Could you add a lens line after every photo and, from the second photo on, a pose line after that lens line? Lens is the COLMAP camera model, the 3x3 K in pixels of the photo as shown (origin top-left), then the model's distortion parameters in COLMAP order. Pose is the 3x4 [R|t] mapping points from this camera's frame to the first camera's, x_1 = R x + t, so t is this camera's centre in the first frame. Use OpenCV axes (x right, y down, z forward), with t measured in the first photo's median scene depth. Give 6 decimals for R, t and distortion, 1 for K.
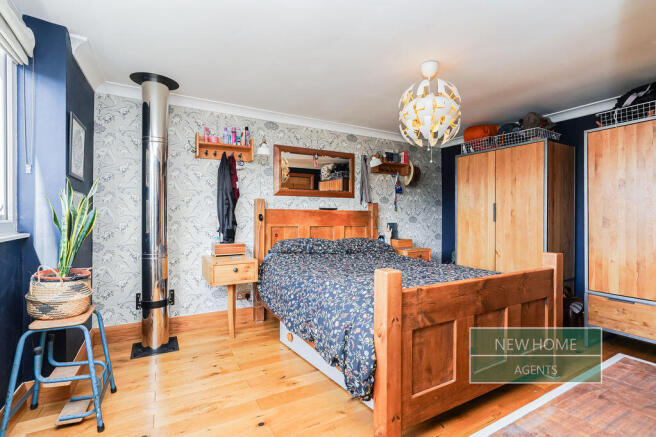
lens RADIAL K [[304.7, 0, 328.0], [0, 304.7, 218.5], [0, 0, 1]] dist [0.000947, 0.000267]
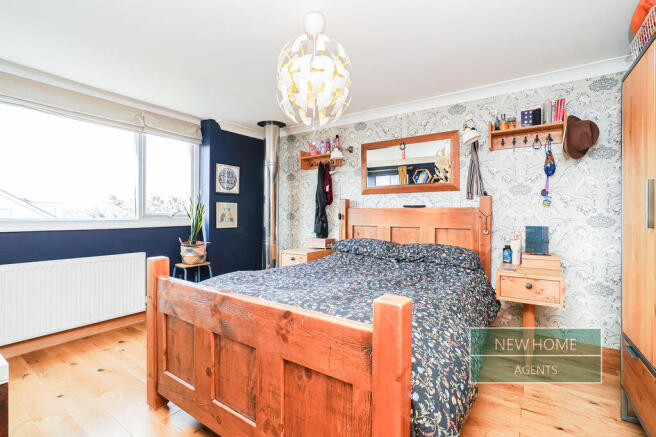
lens RADIAL K [[304.7, 0, 328.0], [0, 304.7, 218.5], [0, 0, 1]] dist [0.000947, 0.000267]
pose [[0.450694, 0.015532, -0.892543, 0.655882], [-0.000817, 0.999855, 0.016986, -0.012805], [0.892678, -0.006926, 0.450642, 0.423938]]
